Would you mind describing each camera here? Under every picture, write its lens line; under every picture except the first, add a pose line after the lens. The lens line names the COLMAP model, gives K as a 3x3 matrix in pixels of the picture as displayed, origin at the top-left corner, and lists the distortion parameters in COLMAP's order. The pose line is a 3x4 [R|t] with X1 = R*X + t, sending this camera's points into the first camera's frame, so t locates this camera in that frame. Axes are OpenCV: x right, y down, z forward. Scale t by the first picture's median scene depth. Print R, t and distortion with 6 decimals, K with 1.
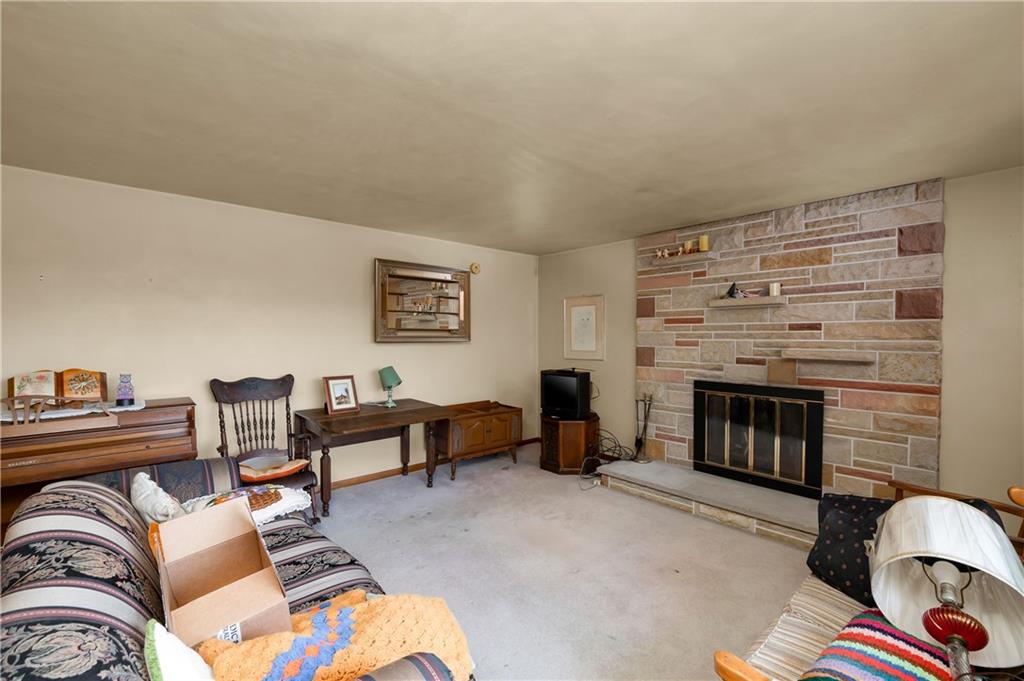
lens RADIAL K [[431.8, 0, 513.1], [0, 431.8, 342.0], [0, 0, 1]] dist [-0.003022, -0.000228]
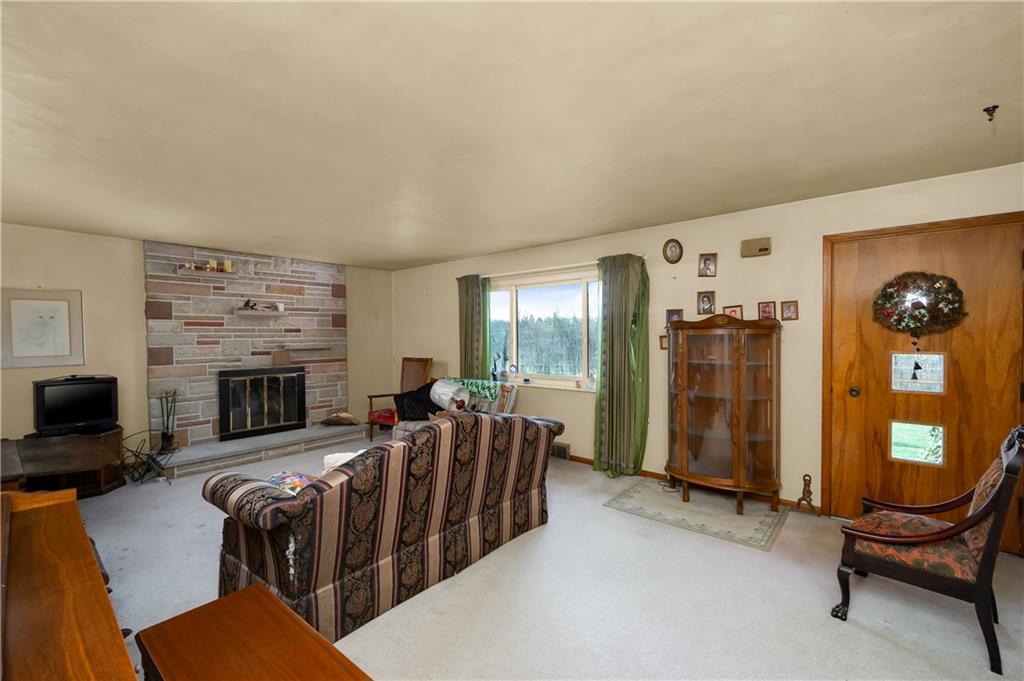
lens RADIAL K [[431.8, 0, 513.7], [0, 431.8, 340.8], [0, 0, 1]] dist [-0.003022, -0.000228]
pose [[-0.136055, -0.011485, 0.990635, -1.024566], [0.024283, 0.999594, 0.014924, 0.001125], [-0.990404, 0.026086, -0.135721, 0.331085]]
